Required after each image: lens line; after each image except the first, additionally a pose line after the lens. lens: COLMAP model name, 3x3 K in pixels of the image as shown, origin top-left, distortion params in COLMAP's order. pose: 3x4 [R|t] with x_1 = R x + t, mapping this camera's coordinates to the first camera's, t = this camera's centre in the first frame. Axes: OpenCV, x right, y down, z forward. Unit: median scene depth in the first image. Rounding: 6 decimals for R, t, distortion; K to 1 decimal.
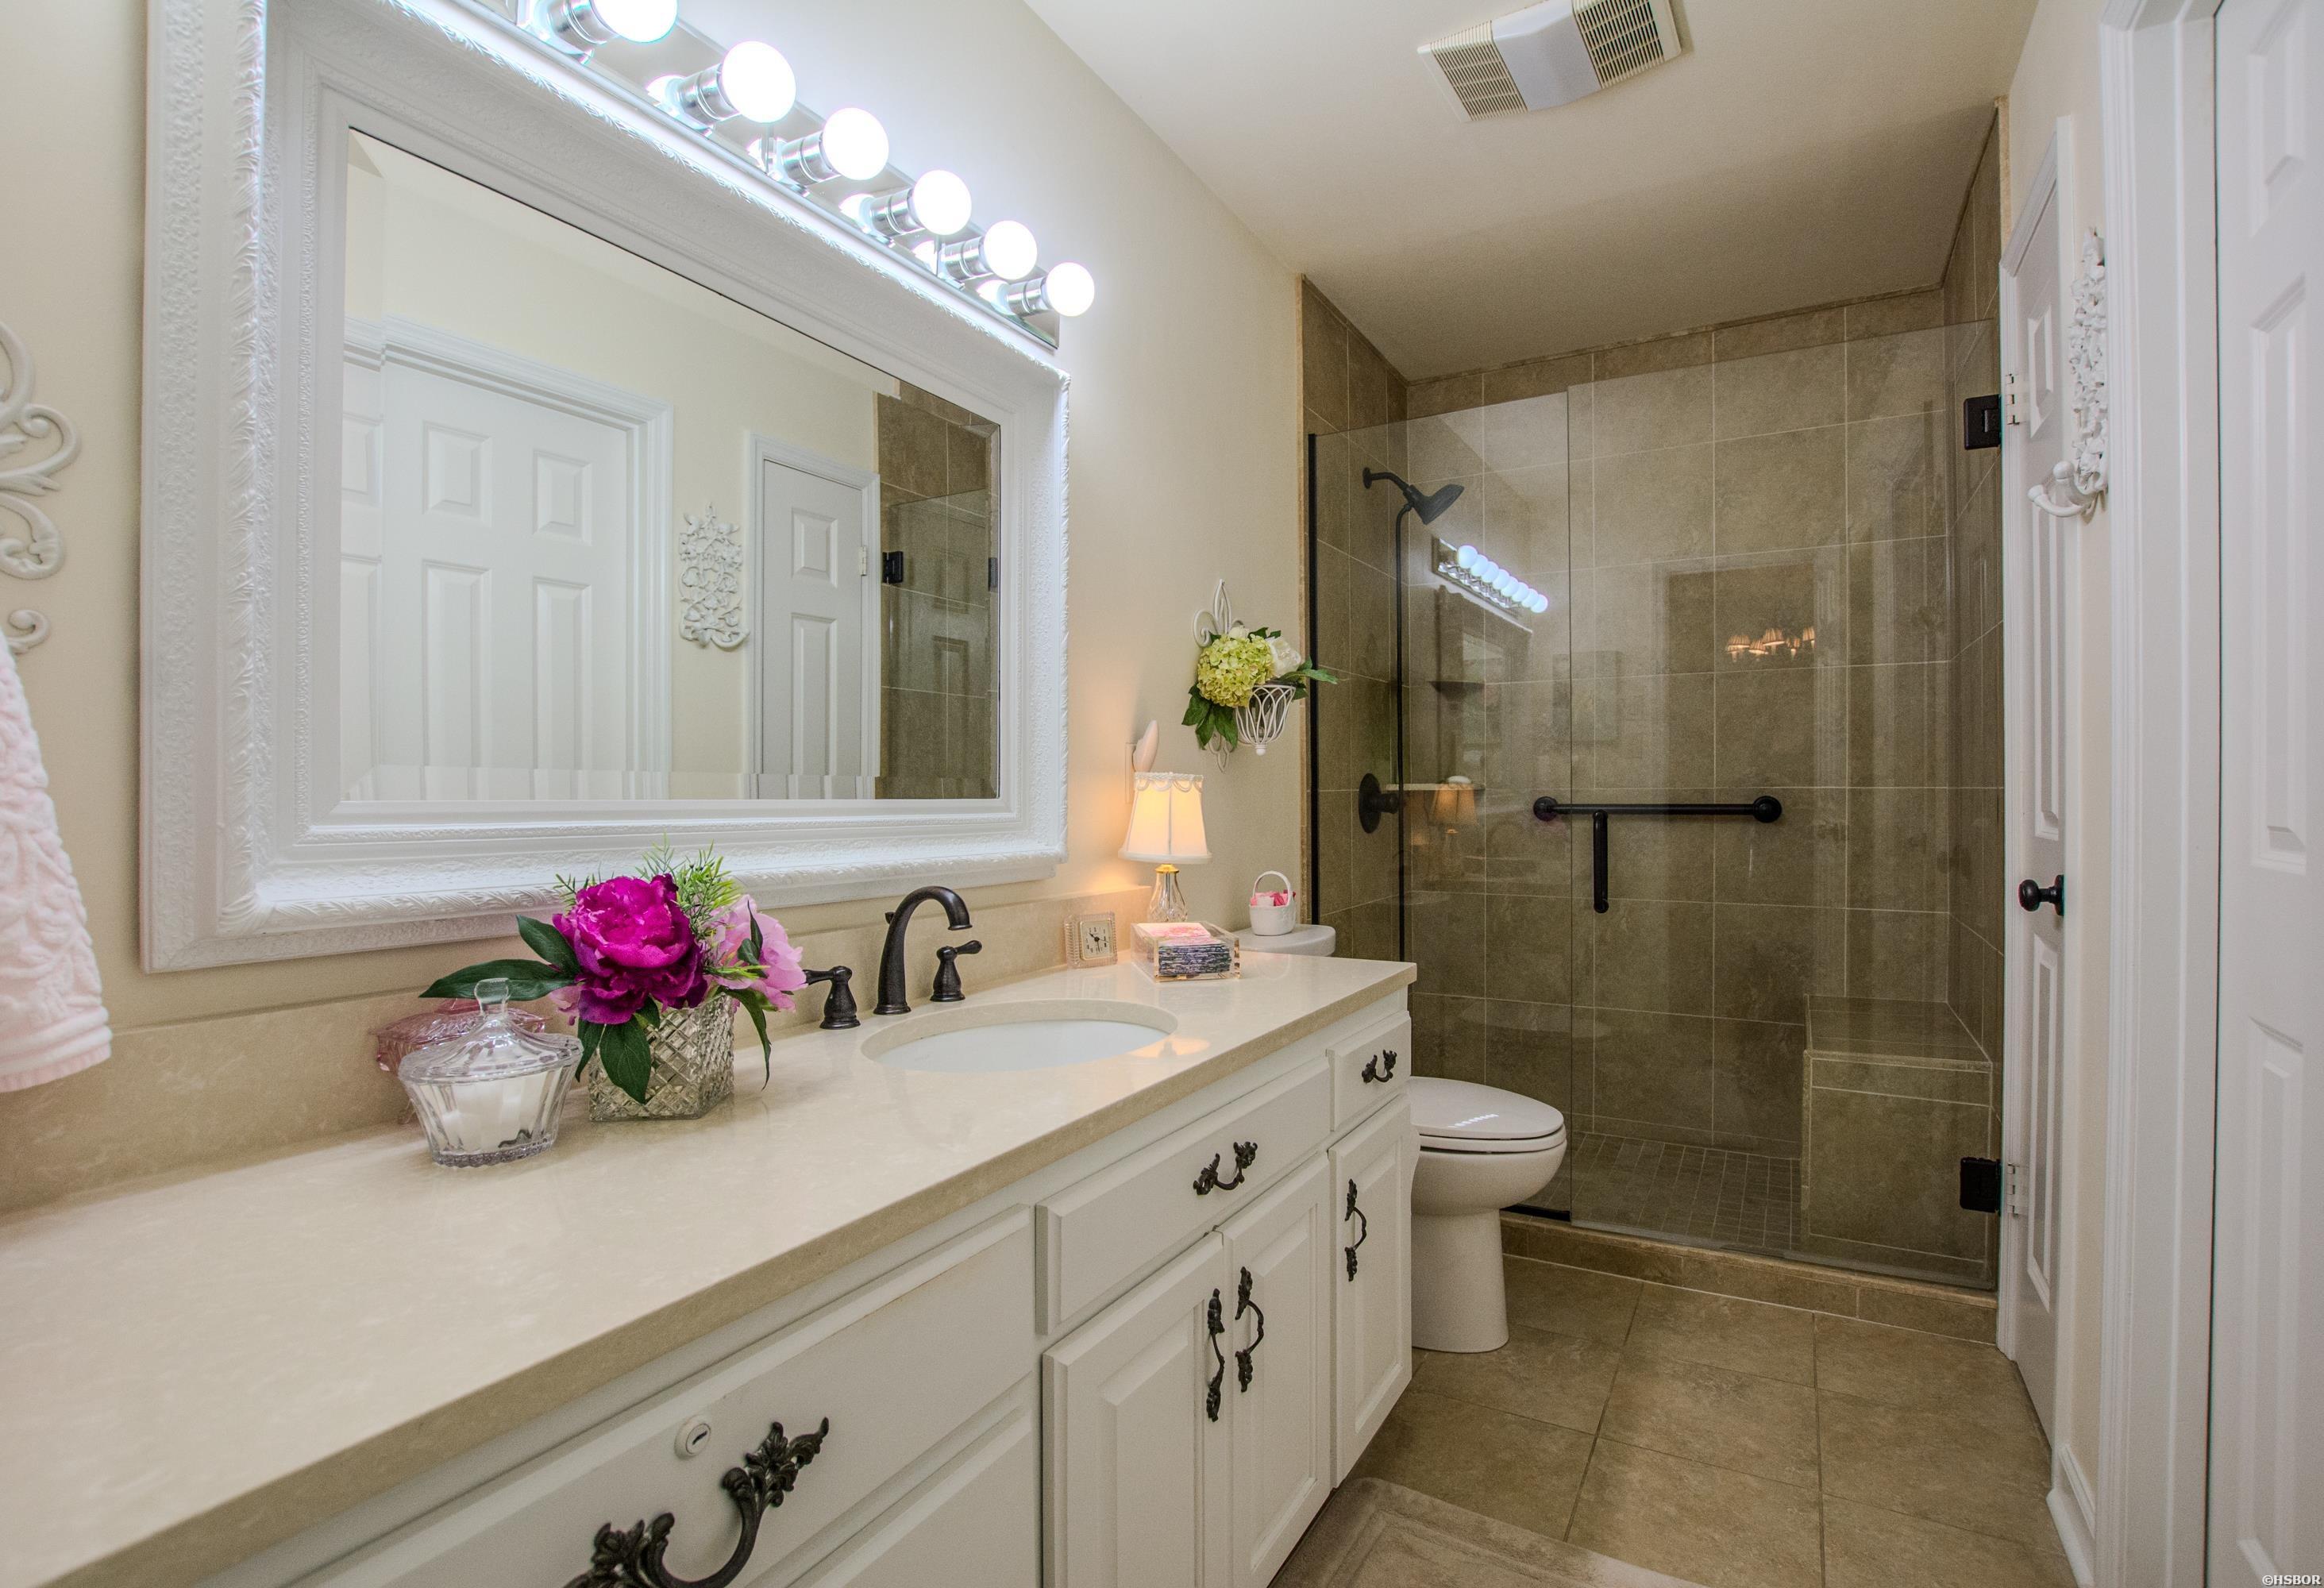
lens RADIAL K [[1072.9, 0, 1163.4], [0, 1072.9, 809.9], [0, 0, 1]] dist [-0.000935, -0.000240]
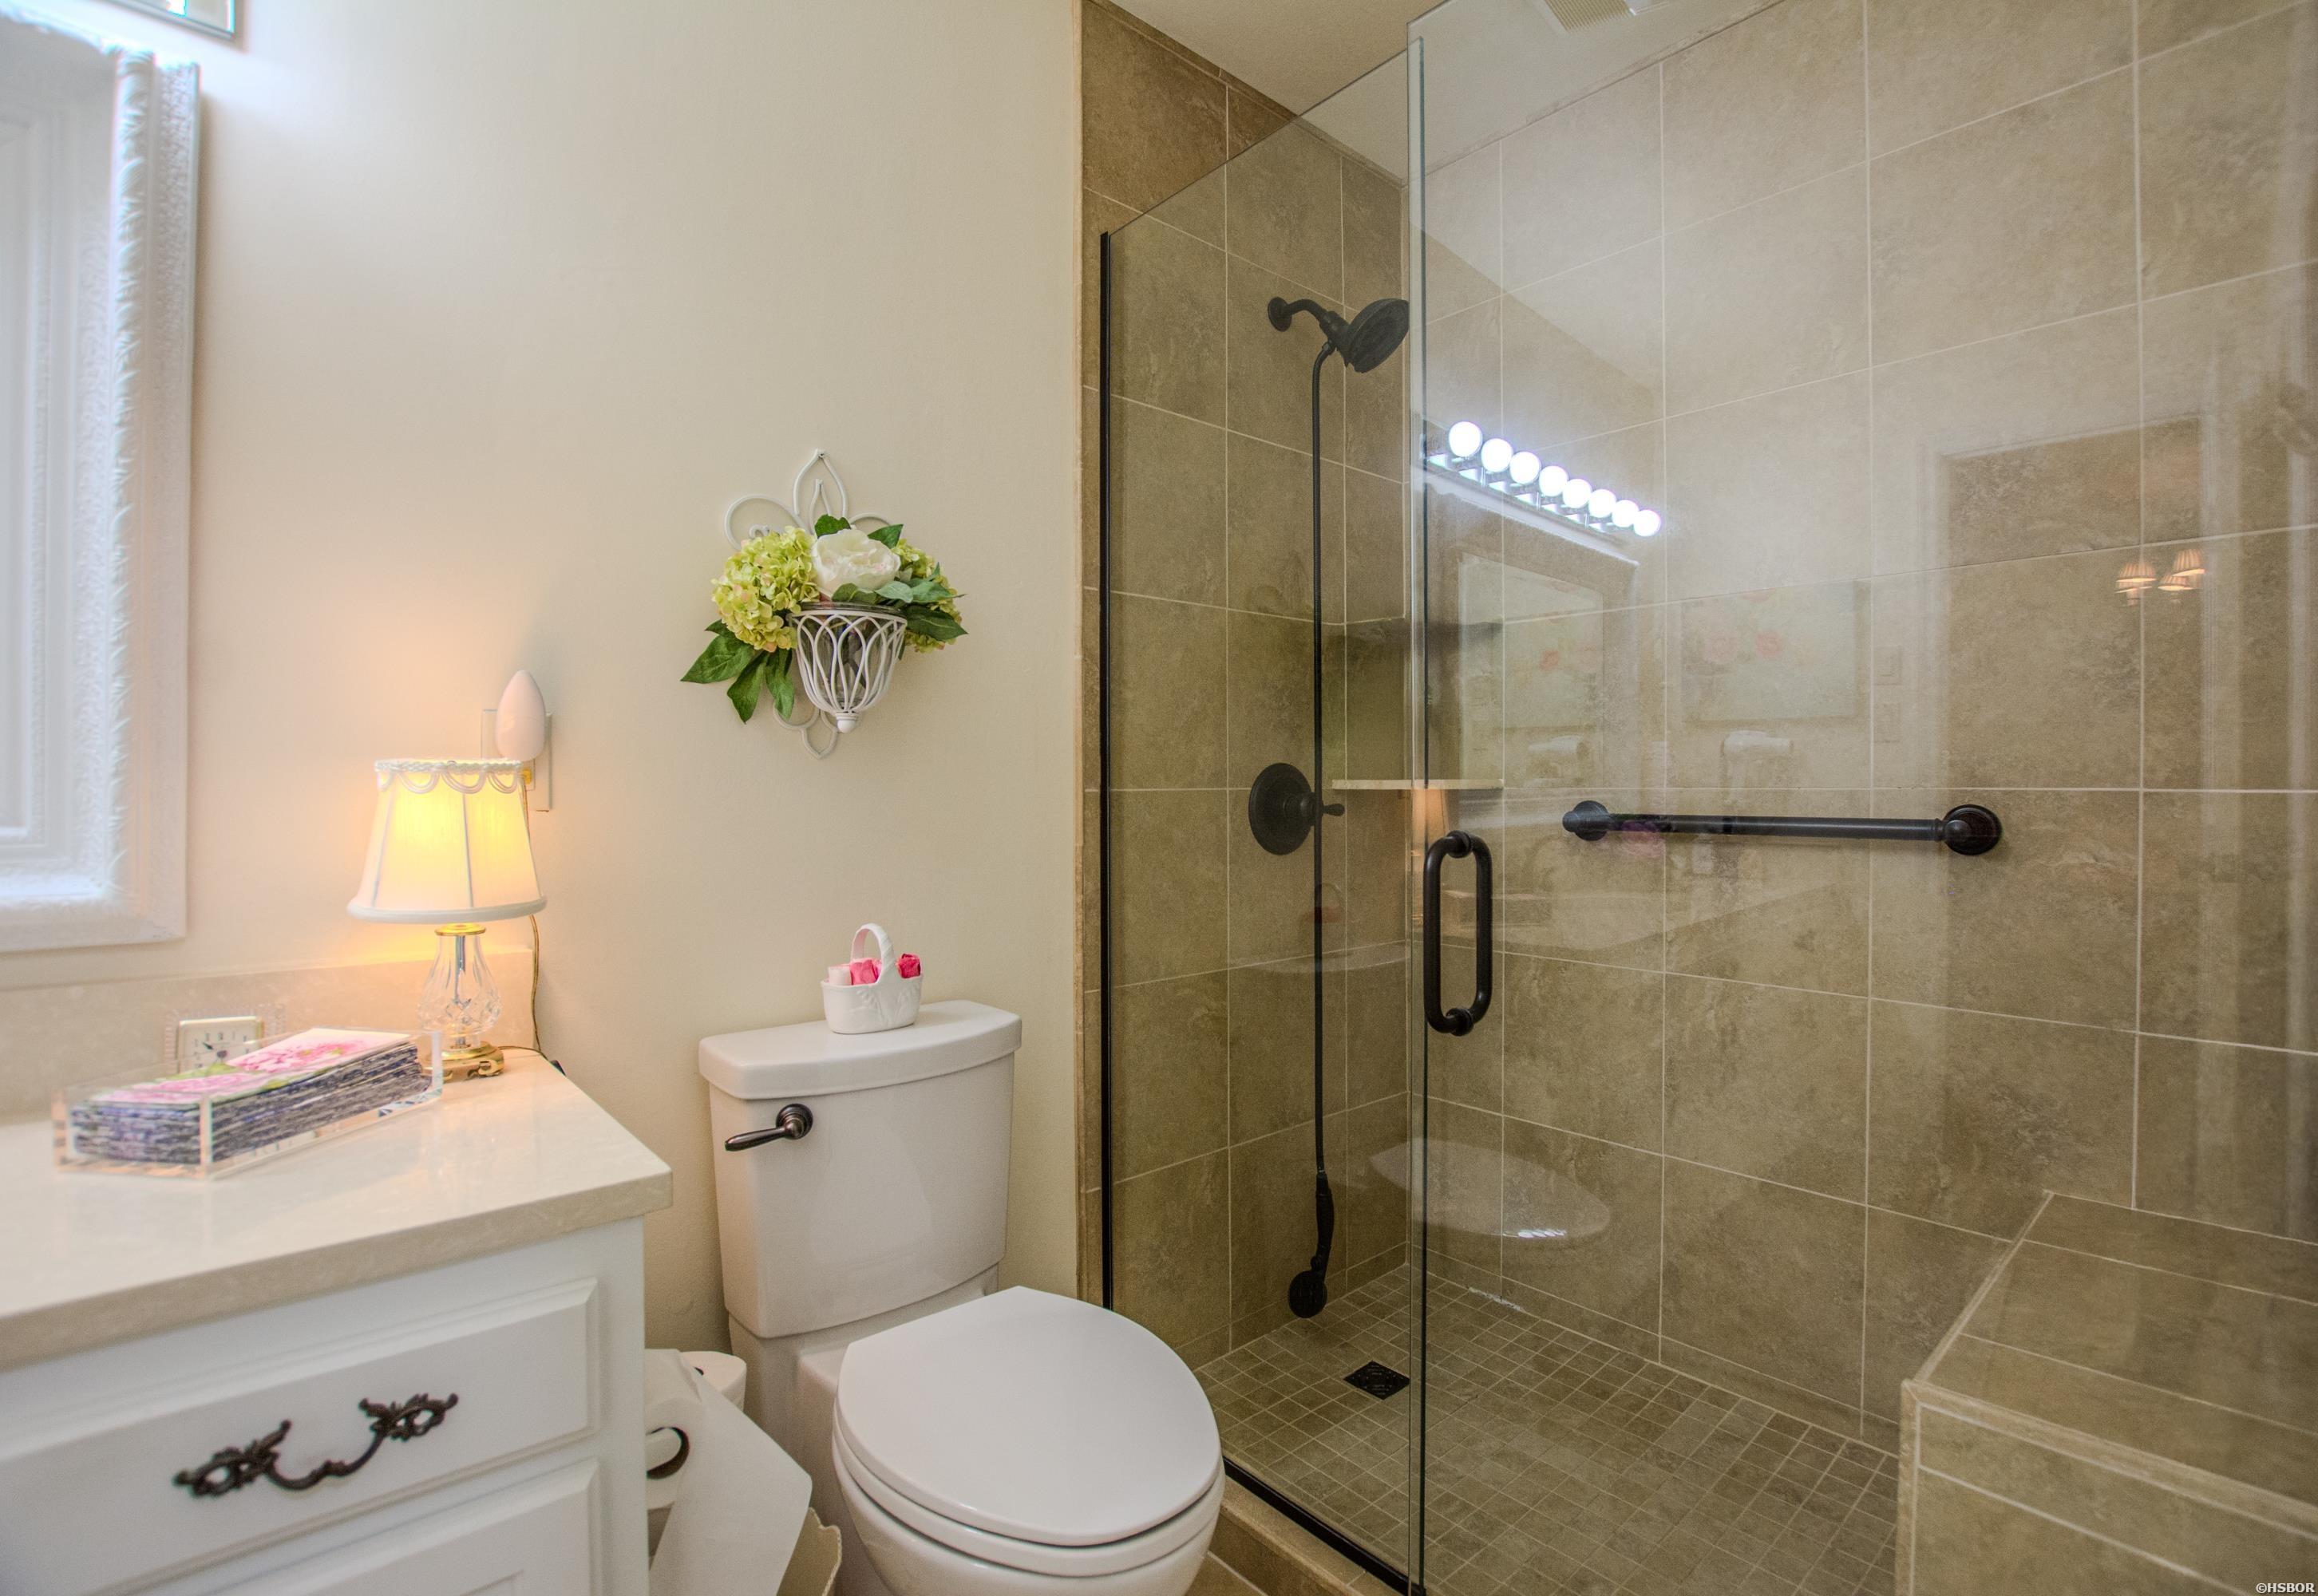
lens RADIAL K [[1061.3, 0, 1159.0], [0, 1061.3, 798.0], [0, 0, 1]] dist [-0.016088, 0.001172]
pose [[0.949932, 0.008419, -0.312343, 0.342221], [-0.010325, 0.999937, -0.004447, -0.009659], [0.312286, 0.007450, 0.949959, 0.381471]]
